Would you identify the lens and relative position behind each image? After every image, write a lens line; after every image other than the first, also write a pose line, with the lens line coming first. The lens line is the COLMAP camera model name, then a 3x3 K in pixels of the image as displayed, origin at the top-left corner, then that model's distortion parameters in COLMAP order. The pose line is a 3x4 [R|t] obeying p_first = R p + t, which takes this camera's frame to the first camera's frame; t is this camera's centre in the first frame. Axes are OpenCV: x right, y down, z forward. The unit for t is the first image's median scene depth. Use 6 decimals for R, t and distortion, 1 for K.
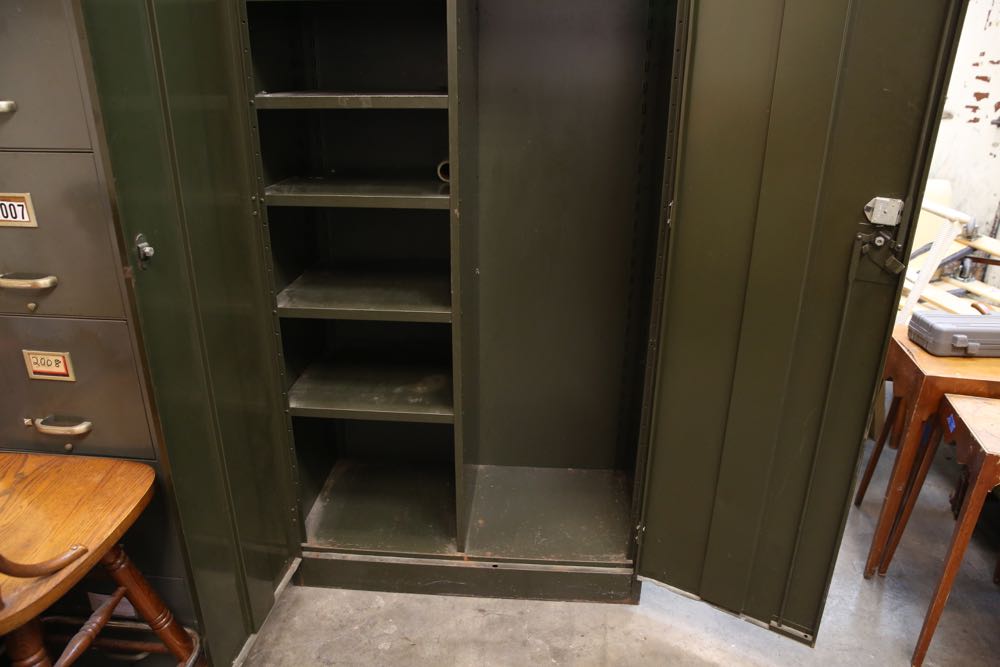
lens RADIAL K [[677.2, 0, 498.7], [0, 677.2, 338.4], [0, 0, 1]] dist [-0.101799, 0.070940]
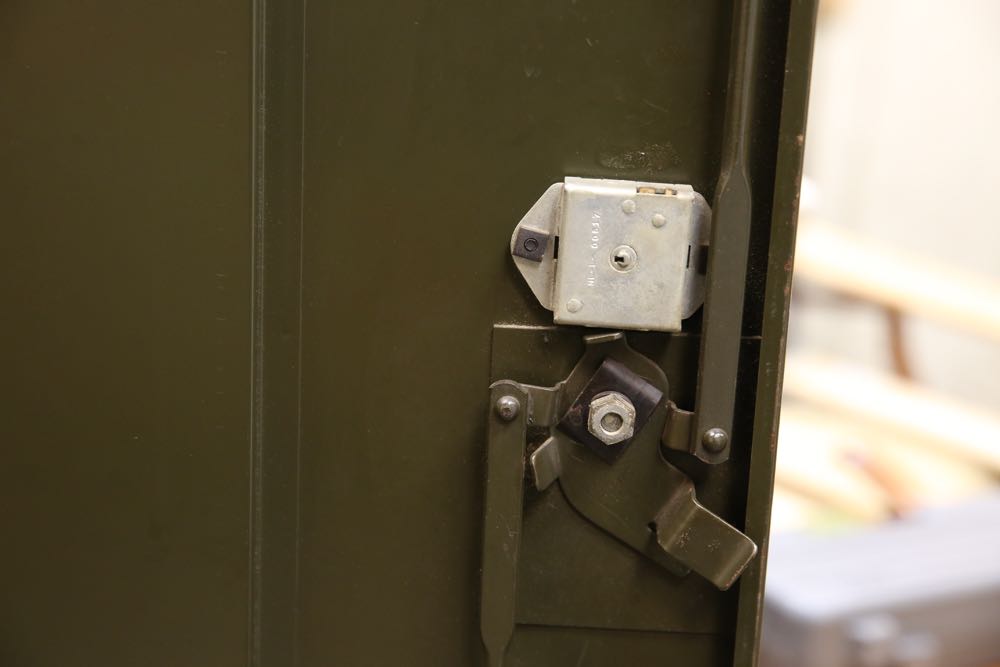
lens RADIAL K [[1515.3, 0, 499.6], [0, 1515.3, 334.2], [0, 0, 1]] dist [-0.027917, 0.000000]
pose [[0.873910, -0.101343, 0.475407, 0.324803], [0.144097, 0.988075, -0.054255, -0.138154], [-0.464239, 0.115918, 0.878092, 0.589678]]
